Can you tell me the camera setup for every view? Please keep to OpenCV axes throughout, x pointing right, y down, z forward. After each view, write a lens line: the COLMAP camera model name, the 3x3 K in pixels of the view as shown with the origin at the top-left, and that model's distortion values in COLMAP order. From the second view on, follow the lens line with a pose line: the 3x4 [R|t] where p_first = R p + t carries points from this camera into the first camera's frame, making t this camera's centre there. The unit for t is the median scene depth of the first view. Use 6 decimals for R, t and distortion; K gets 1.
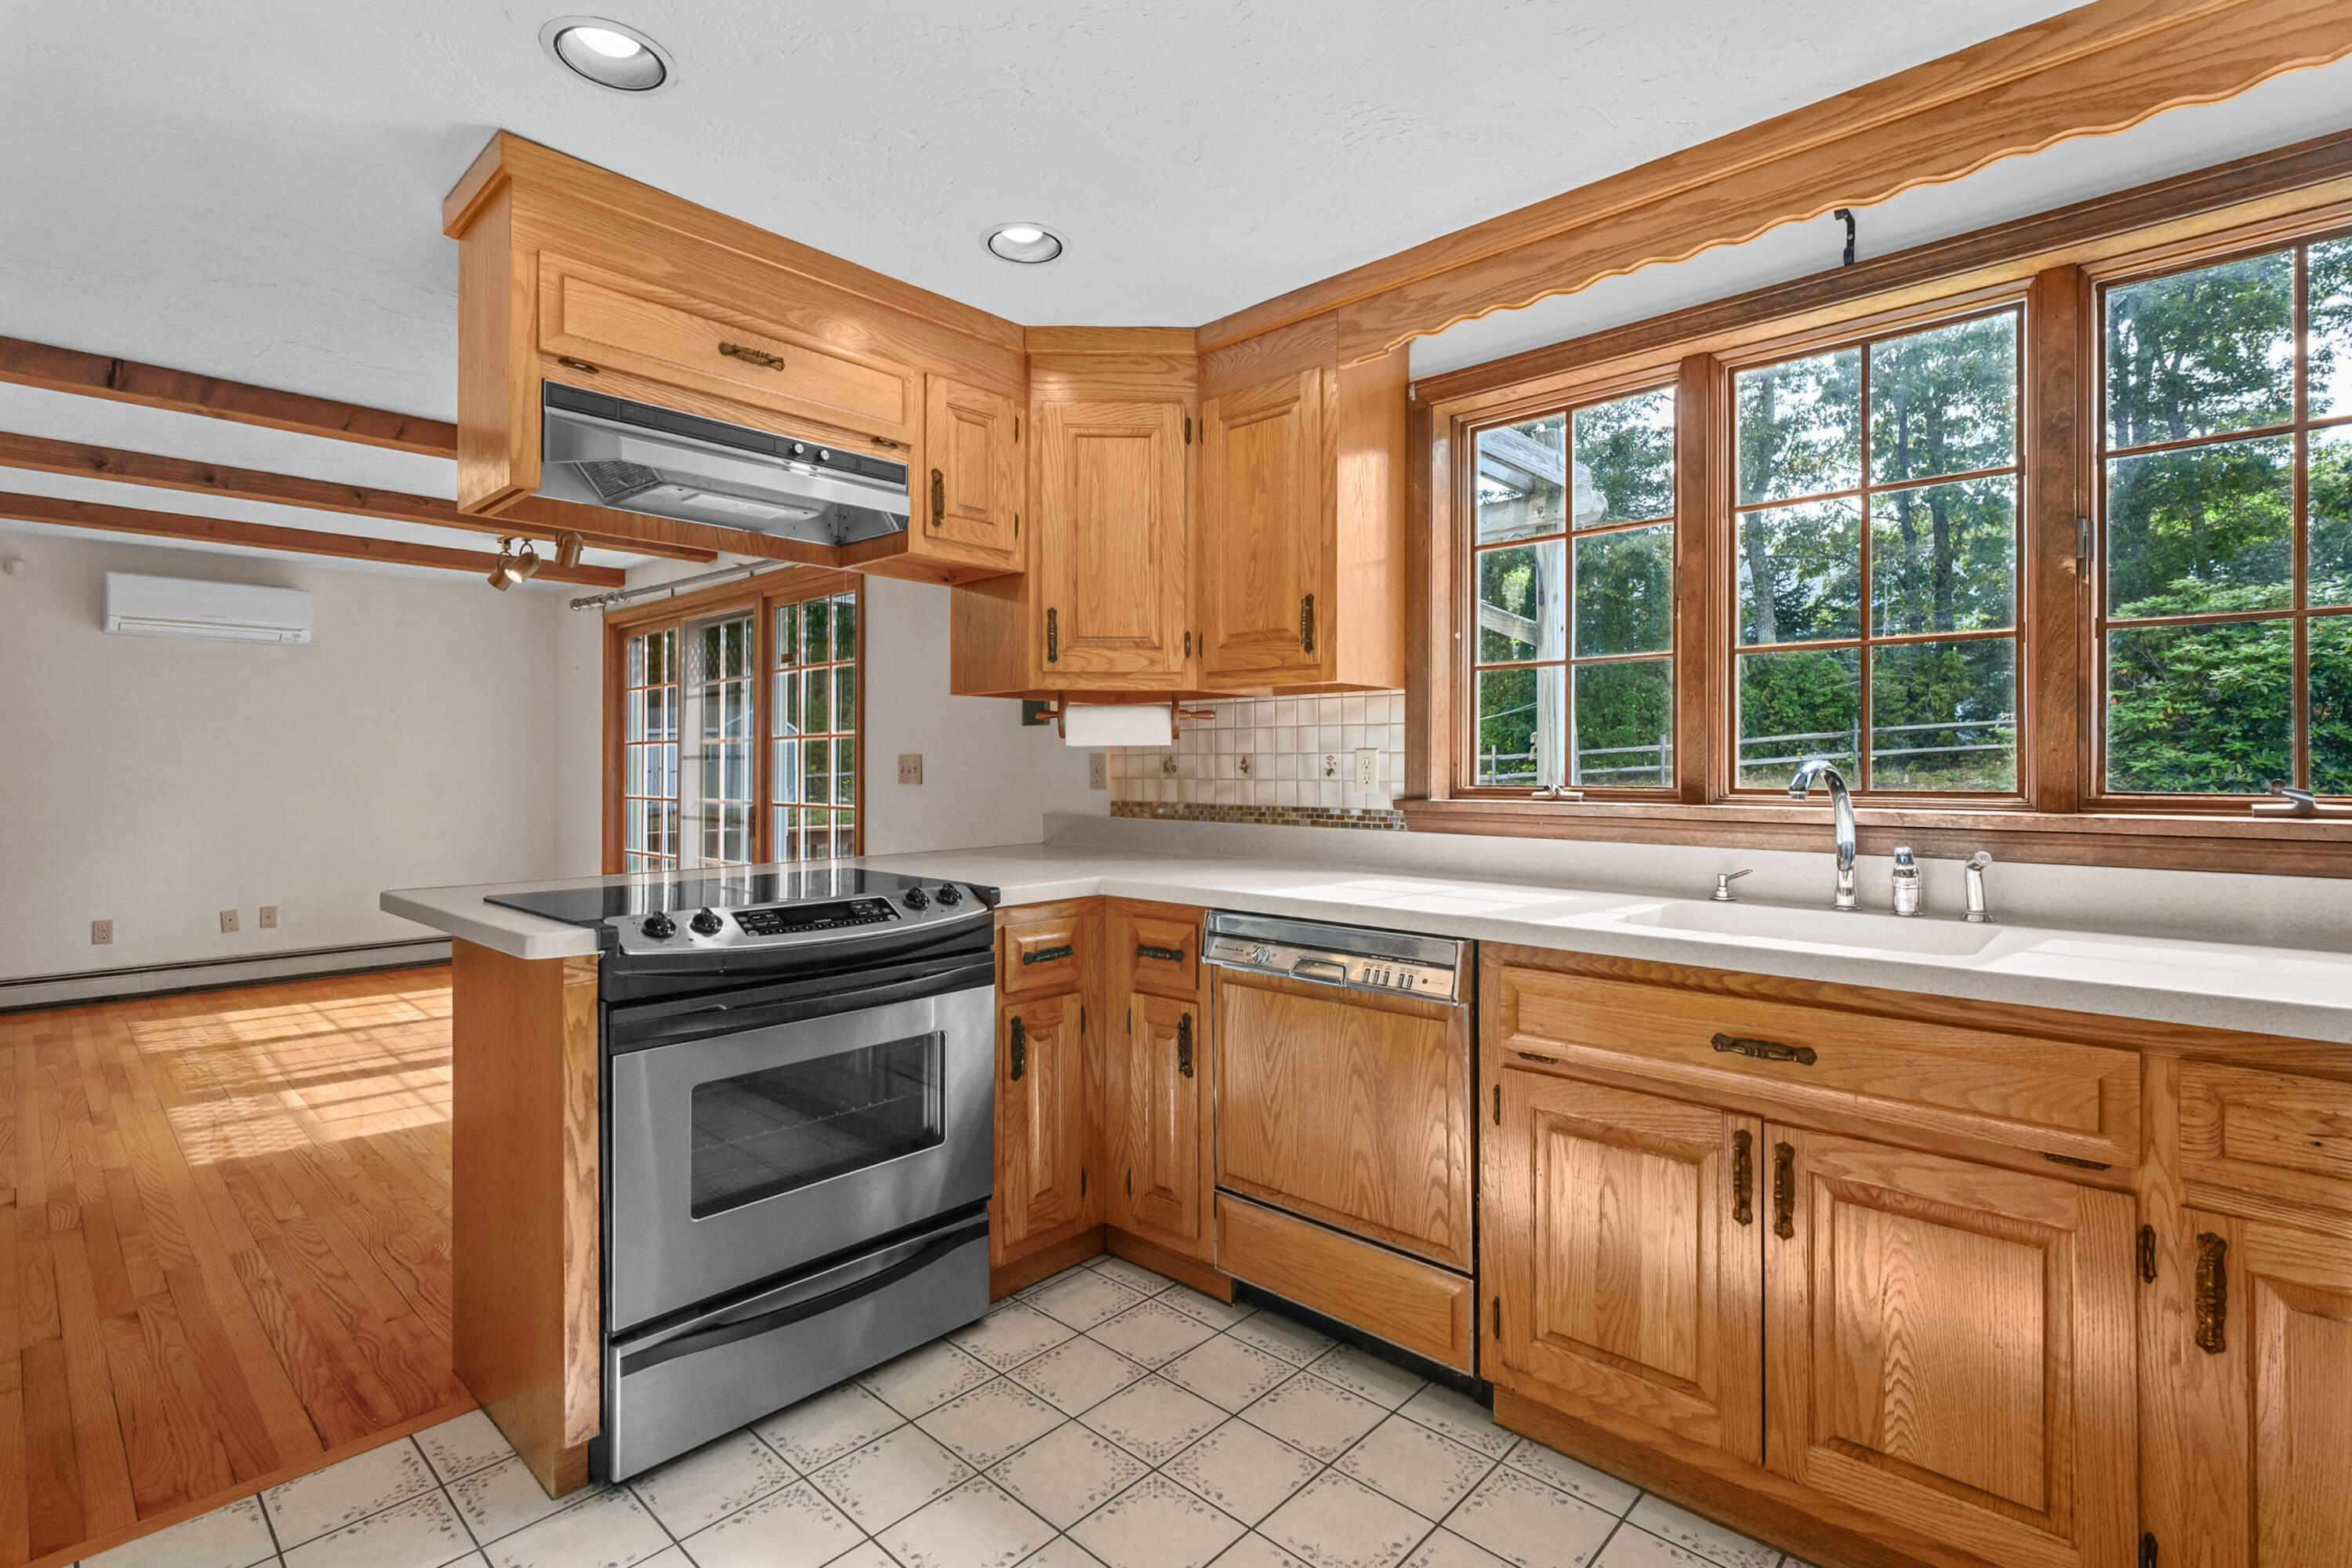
lens RADIAL K [[1106.1, 0, 1180.5], [0, 1106.1, 766.7], [0, 0, 1]] dist [0.003212, 0.000173]
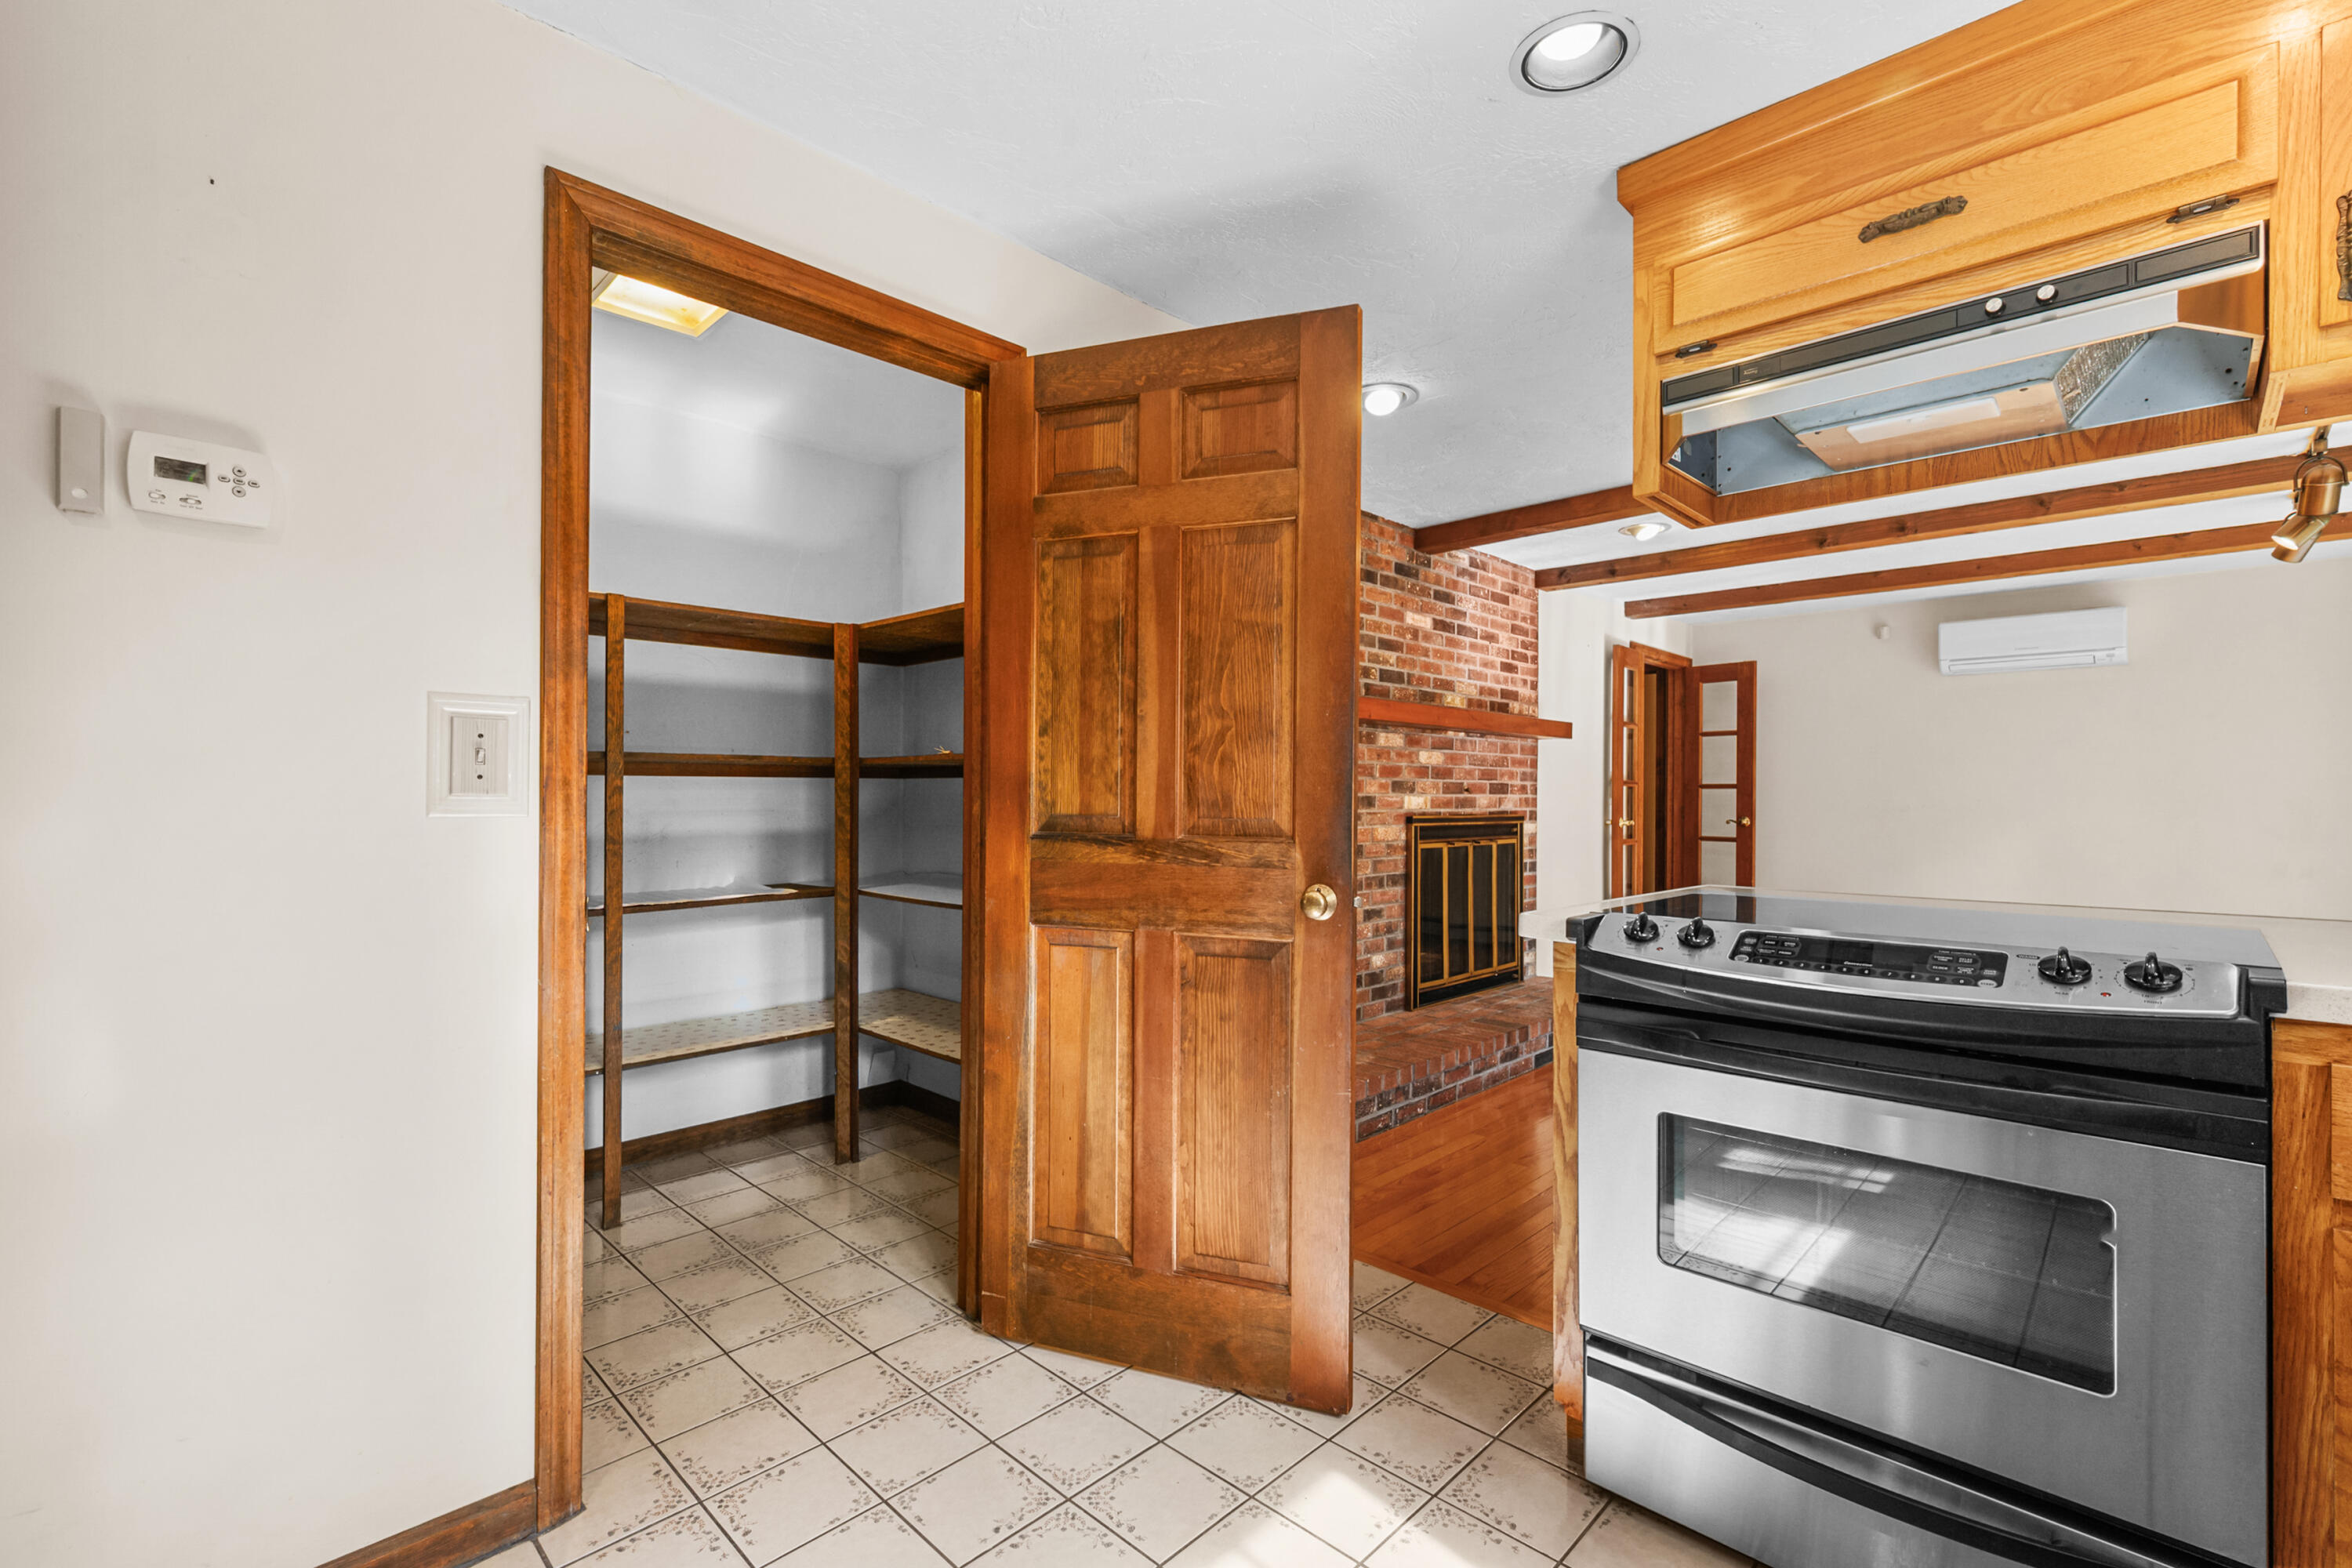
lens RADIAL K [[1025.8, 0, 1181.7], [0, 1025.8, 799.2], [0, 0, 1]] dist [-0.000134, -0.000901]
pose [[-0.028170, 0.001377, -0.999602, 0.338154], [-0.003882, 0.999991, 0.001487, 0.028737], [0.999596, 0.003922, -0.028164, 0.531653]]
